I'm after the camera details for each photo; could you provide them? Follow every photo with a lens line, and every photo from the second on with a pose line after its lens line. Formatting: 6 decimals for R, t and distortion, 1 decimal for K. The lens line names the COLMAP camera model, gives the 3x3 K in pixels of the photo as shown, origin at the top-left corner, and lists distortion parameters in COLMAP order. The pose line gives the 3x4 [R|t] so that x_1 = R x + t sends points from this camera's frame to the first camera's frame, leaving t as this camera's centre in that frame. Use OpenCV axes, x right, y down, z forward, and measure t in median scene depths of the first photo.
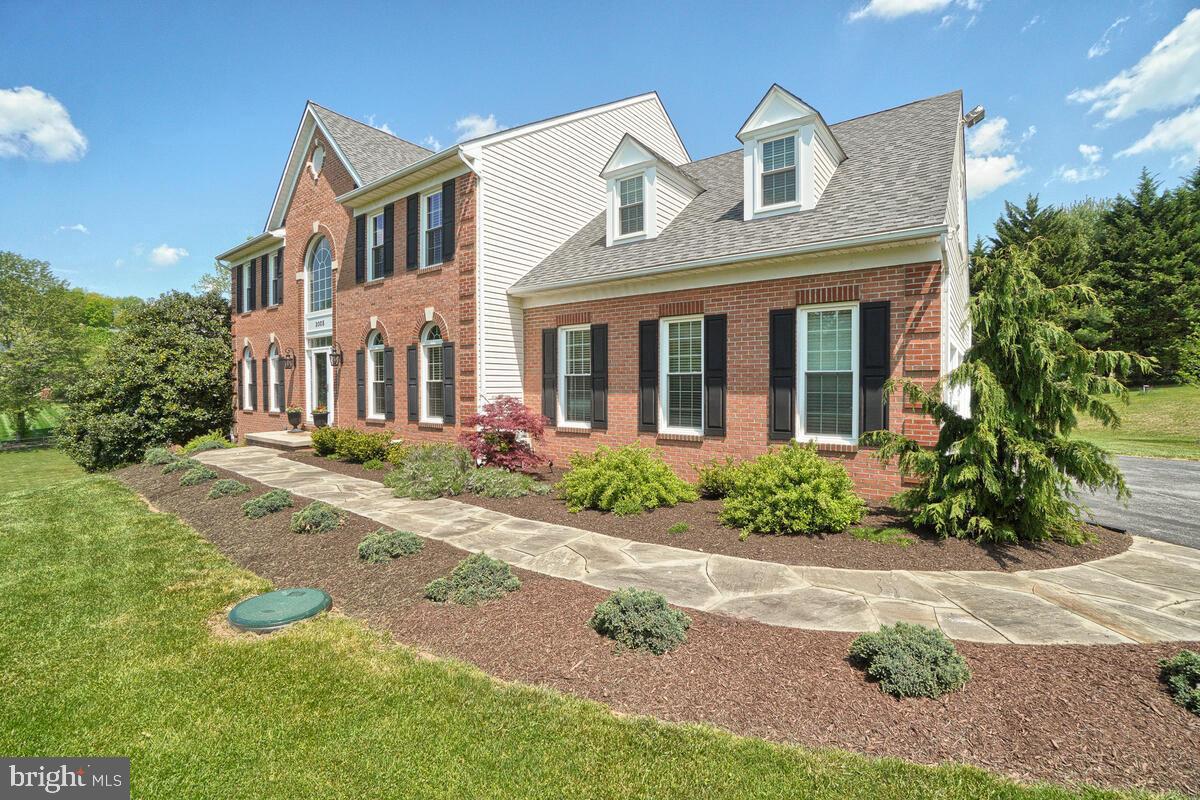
lens RADIAL K [[533.5, 0, 599.6], [0, 533.5, 392.7], [0, 0, 1]] dist [-0.029828, 0.000426]
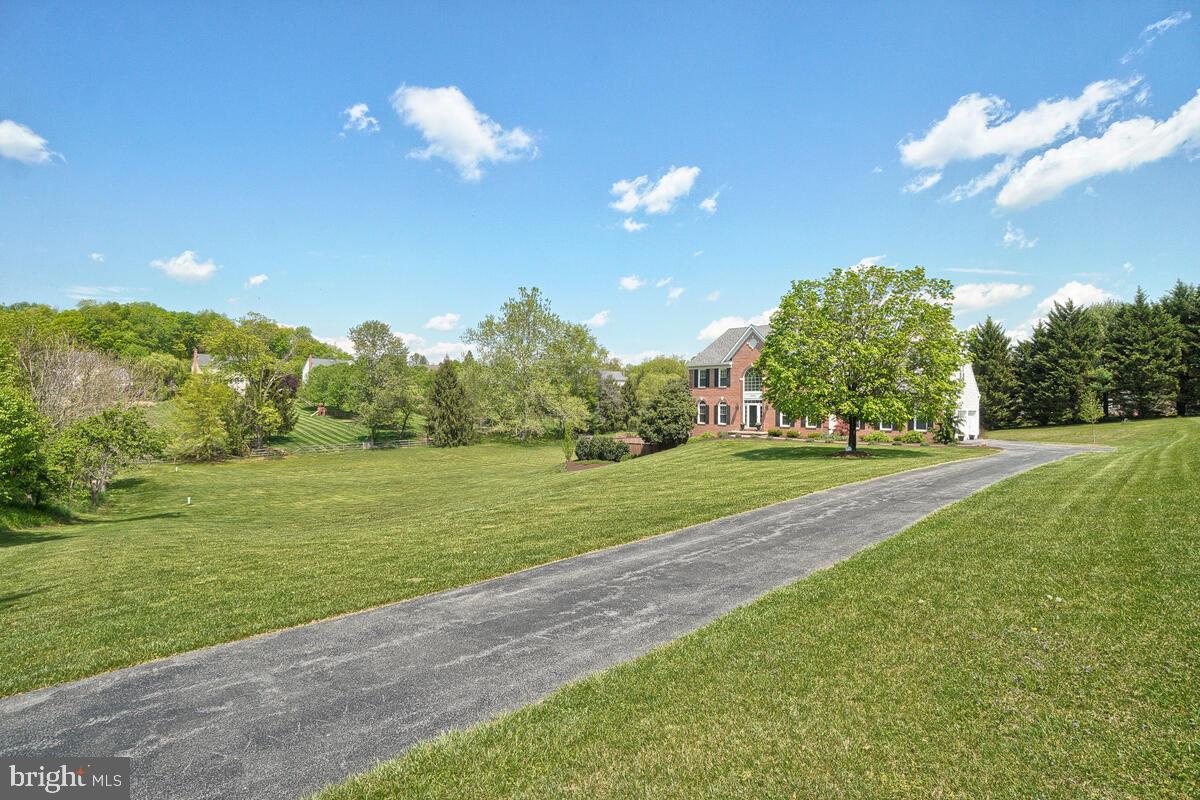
lens RADIAL K [[597.0, 0, 588.4], [0, 597.0, 402.1], [0, 0, 1]] dist [-0.032524, 0.000953]
pose [[0.988431, 0.008864, -0.151411, -1.277456], [-0.011633, 0.999781, -0.017410, -0.030369], [0.151224, 0.018970, 0.988318, -3.465740]]
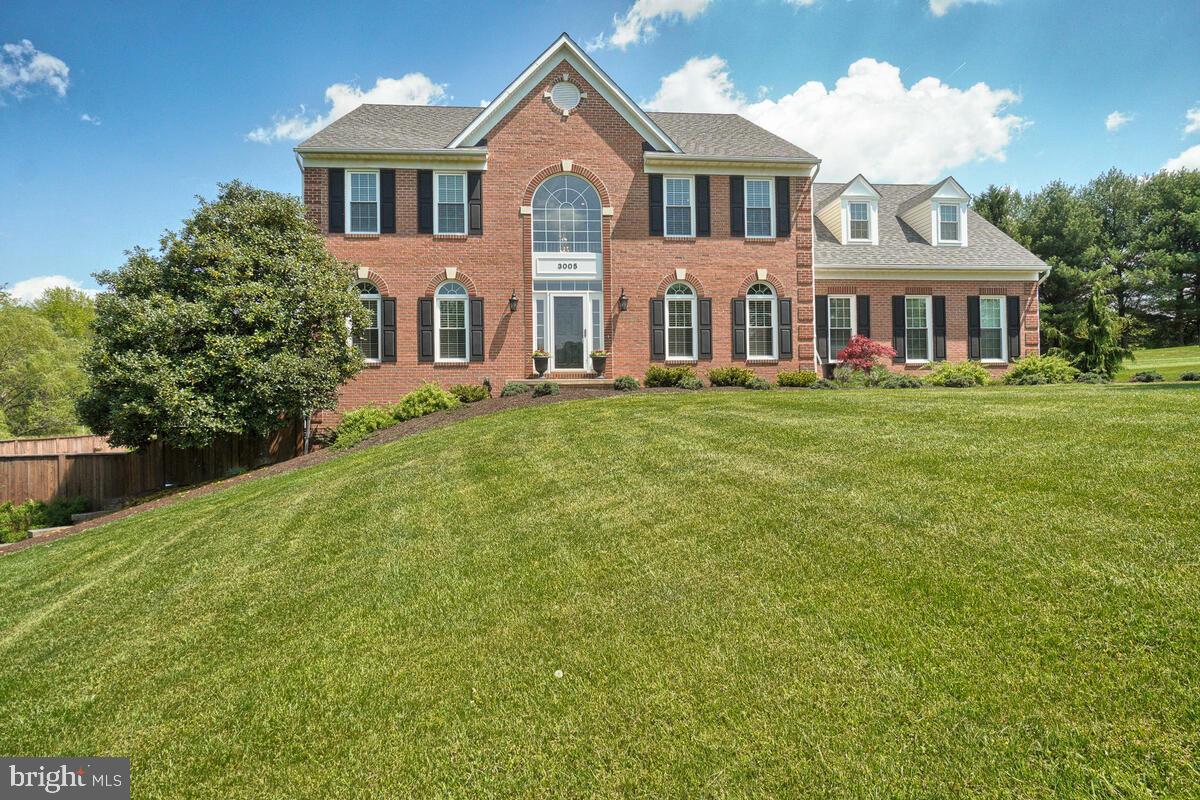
lens RADIAL K [[715.5, 0, 602.4], [0, 715.5, 389.4], [0, 0, 1]] dist [0.016567, 0.000232]
pose [[0.714191, 0.006760, 0.699918, -1.872995], [0.022622, 0.999208, -0.032734, 0.183751], [-0.699585, 0.039212, 0.713472, 0.051817]]
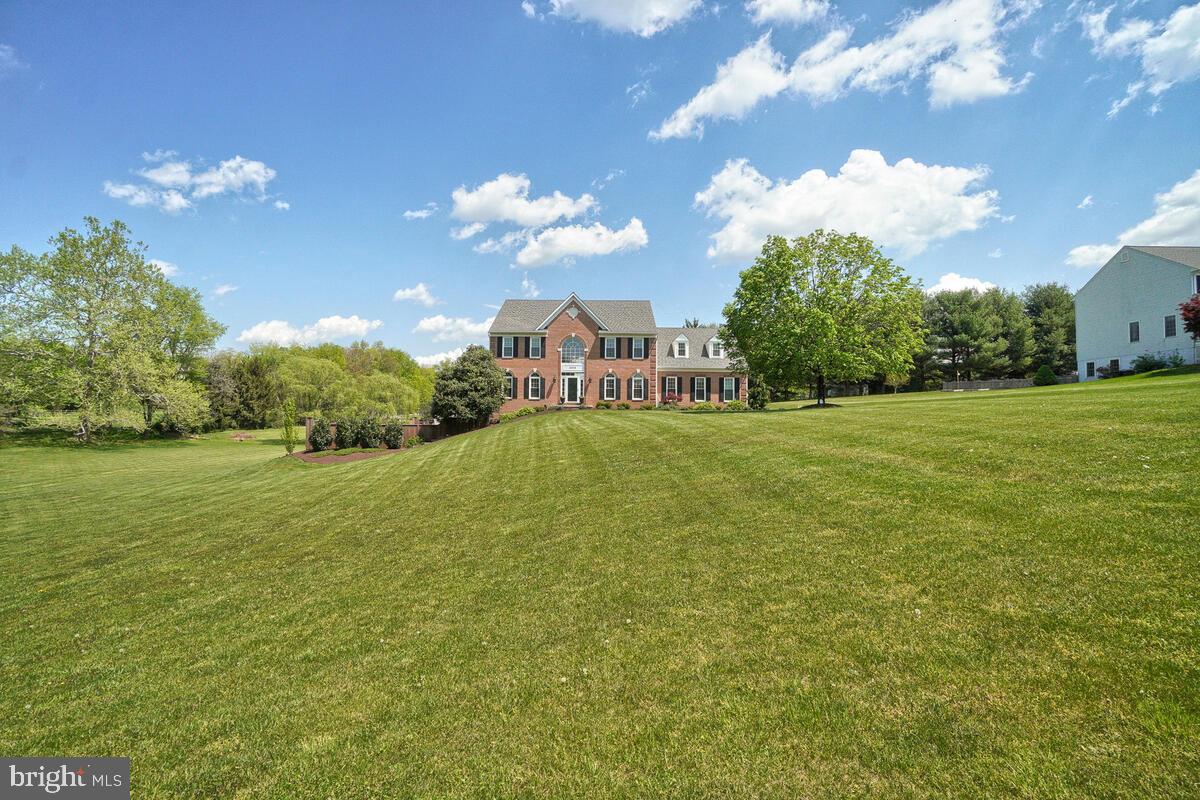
lens RADIAL K [[533.5, 0, 599.6], [0, 533.5, 392.7], [0, 0, 1]] dist [-0.029828, 0.000426]
pose [[0.785735, 0.038636, 0.617355, -2.989960], [-0.001881, 0.998192, -0.060076, 0.245204], [-0.618560, 0.046043, 0.784387, -1.871793]]
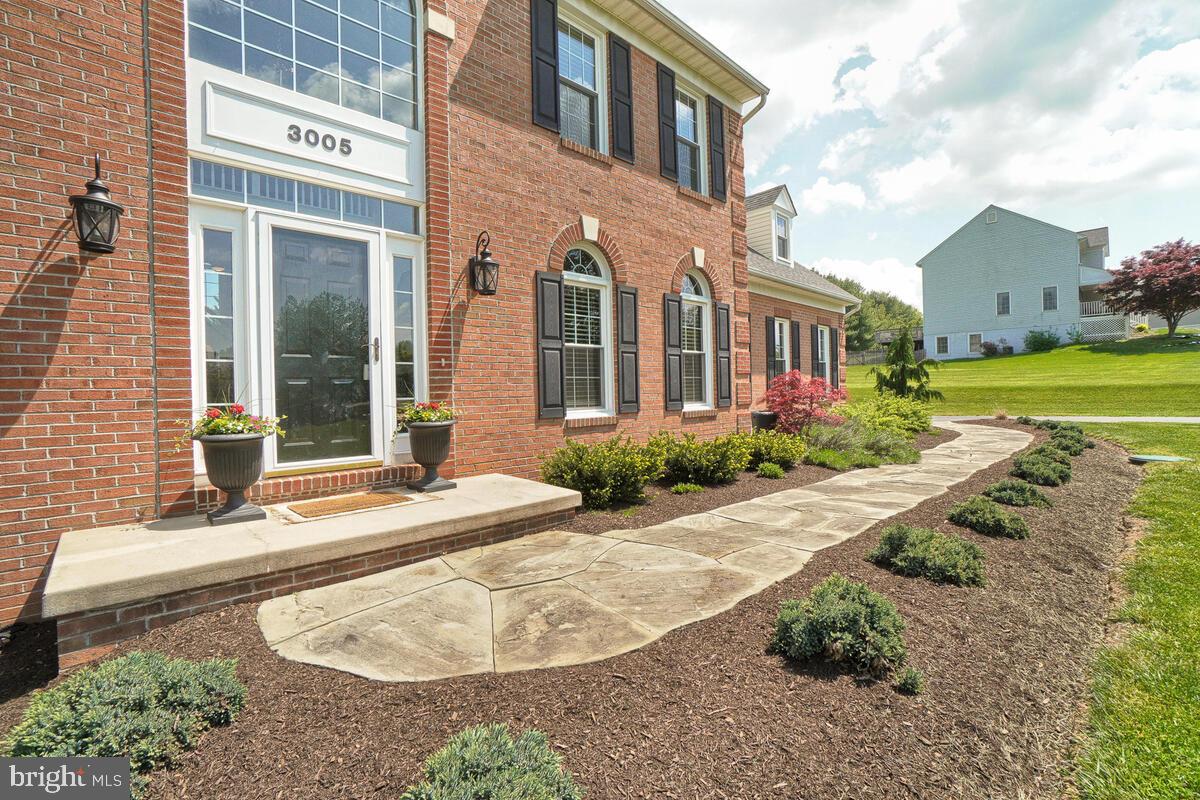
lens RADIAL K [[533.5, 0, 599.6], [0, 533.5, 392.7], [0, 0, 1]] dist [-0.029828, 0.000426]
pose [[0.147703, -0.000468, 0.989032, -1.089158], [0.038315, 0.999252, -0.005249, 0.033437], [-0.988289, 0.038670, 0.147610, 1.075960]]
